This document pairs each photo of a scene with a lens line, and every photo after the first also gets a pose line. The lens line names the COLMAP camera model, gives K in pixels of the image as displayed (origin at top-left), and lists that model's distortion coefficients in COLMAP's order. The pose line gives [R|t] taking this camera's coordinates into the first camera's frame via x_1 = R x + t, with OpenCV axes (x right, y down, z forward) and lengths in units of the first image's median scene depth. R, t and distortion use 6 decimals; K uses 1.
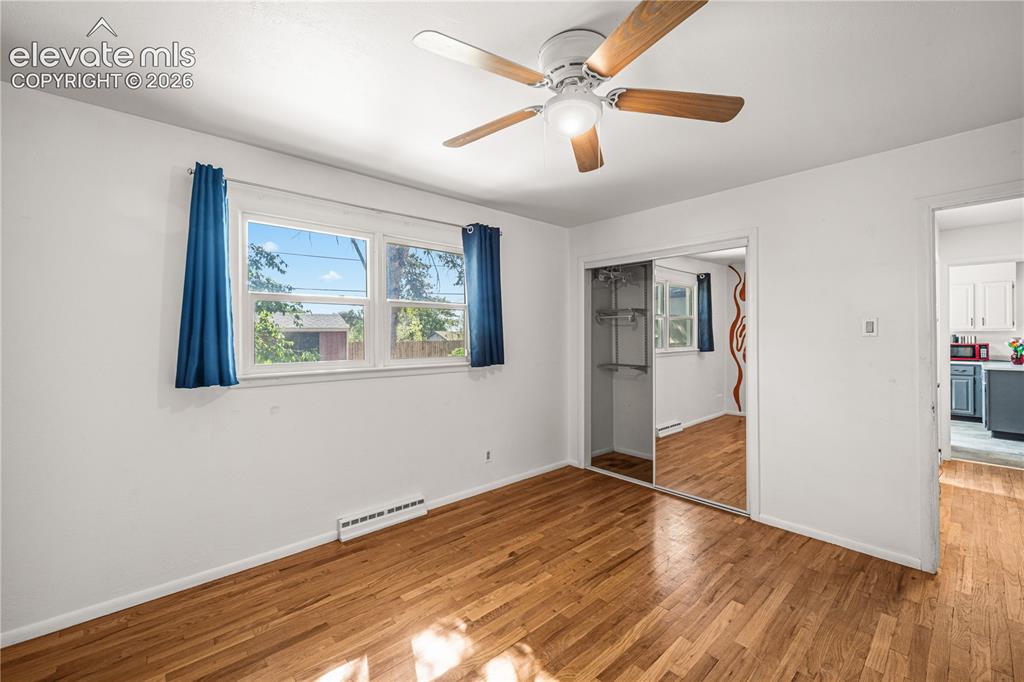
lens RADIAL K [[414.4, 0, 518.2], [0, 414.4, 333.4], [0, 0, 1]] dist [0.007891, -0.001358]
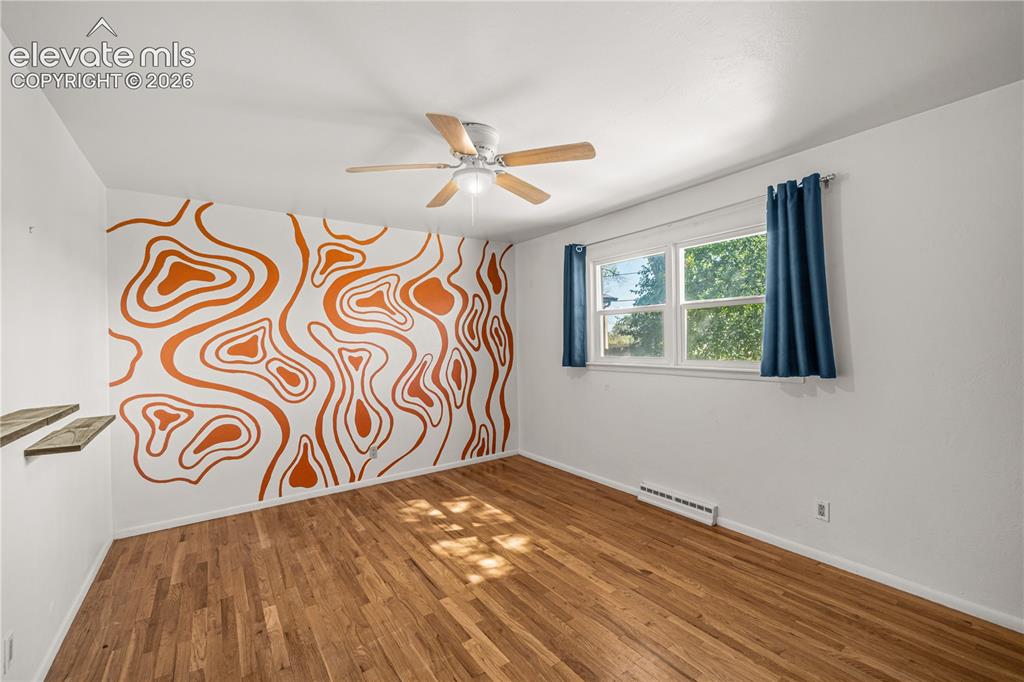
lens RADIAL K [[414.4, 0, 501.4], [0, 414.4, 341.8], [0, 0, 1]] dist [0.007891, -0.001358]
pose [[-0.125454, 0.008321, -0.992065, 0.853664], [0.025360, 0.999665, 0.005178, -0.000543], [0.991775, -0.024509, -0.125623, 0.721830]]
